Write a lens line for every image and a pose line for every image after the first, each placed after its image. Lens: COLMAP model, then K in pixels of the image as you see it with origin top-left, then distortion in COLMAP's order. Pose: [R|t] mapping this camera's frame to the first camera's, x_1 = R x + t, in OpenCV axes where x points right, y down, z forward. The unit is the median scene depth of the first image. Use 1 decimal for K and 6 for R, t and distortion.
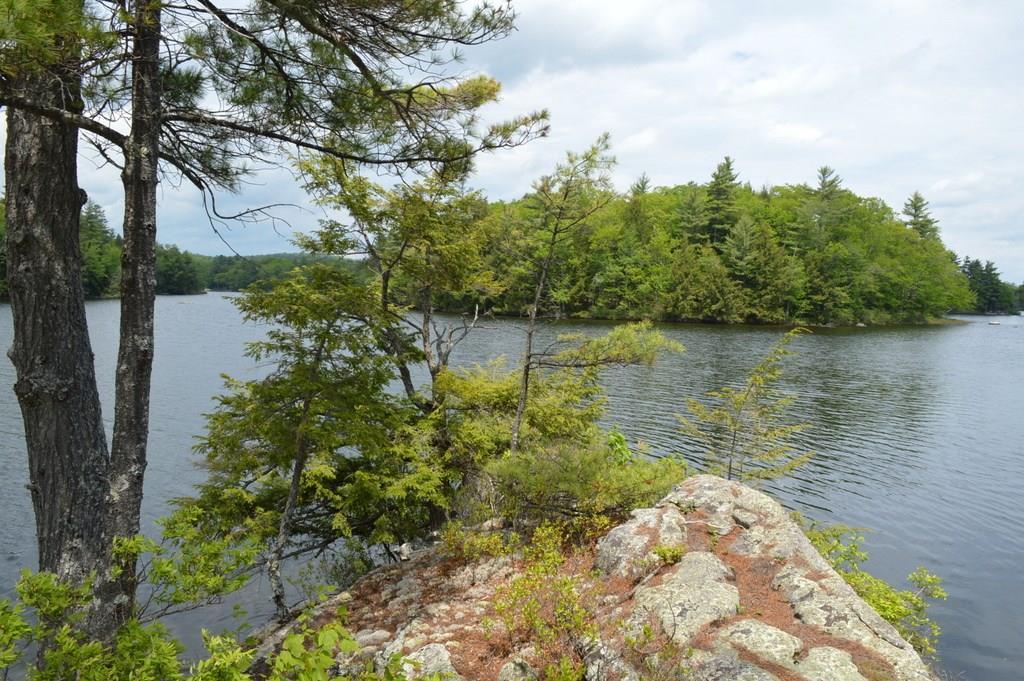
lens RADIAL K [[812.9, 0, 512.2], [0, 812.9, 336.5], [0, 0, 1]] dist [-0.012179, -0.002581]
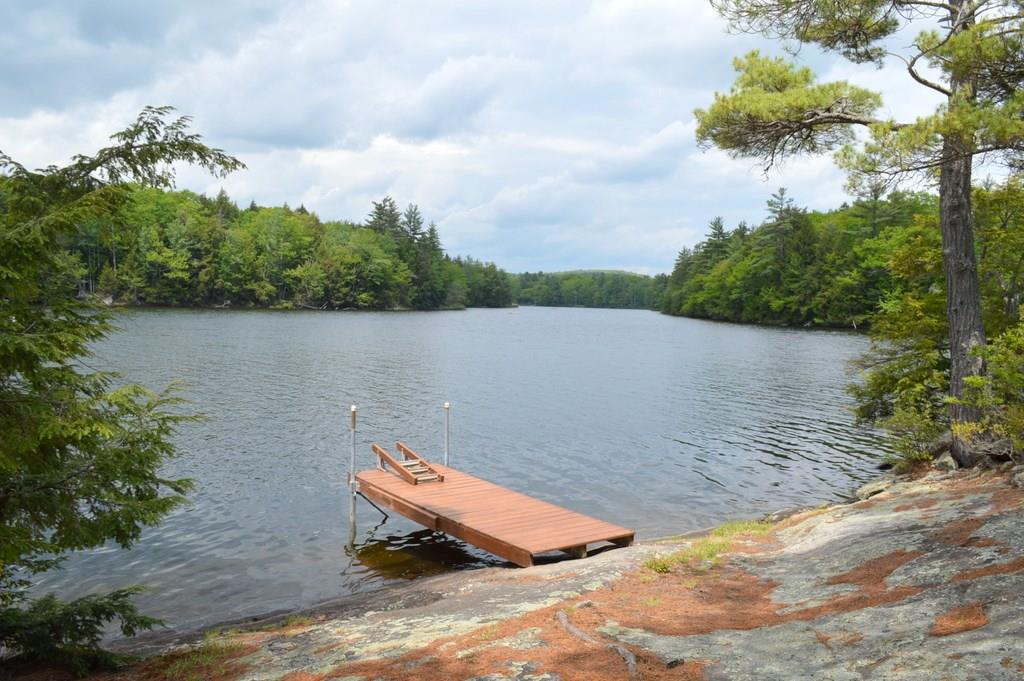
lens RADIAL K [[812.9, 0, 514.2], [0, 812.9, 341.4], [0, 0, 1]] dist [-0.012179, -0.002581]
pose [[0.939130, 0.017307, -0.343126, -0.027970], [-0.022013, 0.999709, -0.009825, 0.009373], [0.342857, 0.016780, 0.939238, -0.046743]]
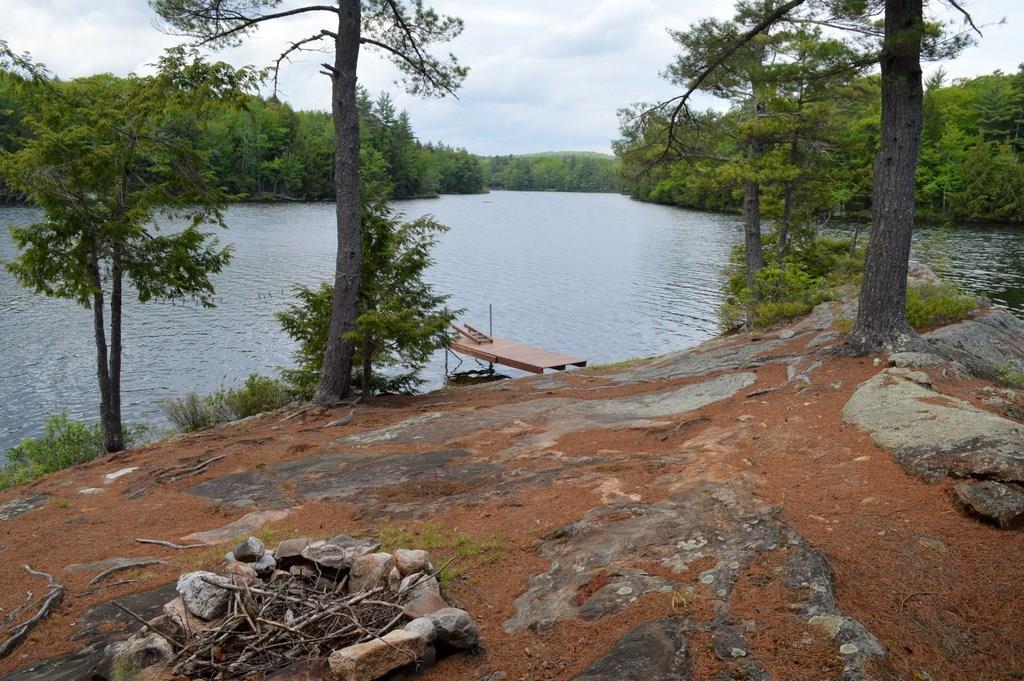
lens RADIAL K [[812.9, 0, 515.0], [0, 812.9, 346.5], [0, 0, 1]] dist [-0.012179, -0.002581]
pose [[0.951361, 0.052077, -0.303646, -0.011063], [-0.010240, 0.990410, 0.137778, 0.002168], [0.307909, -0.127968, 0.942771, -0.114705]]
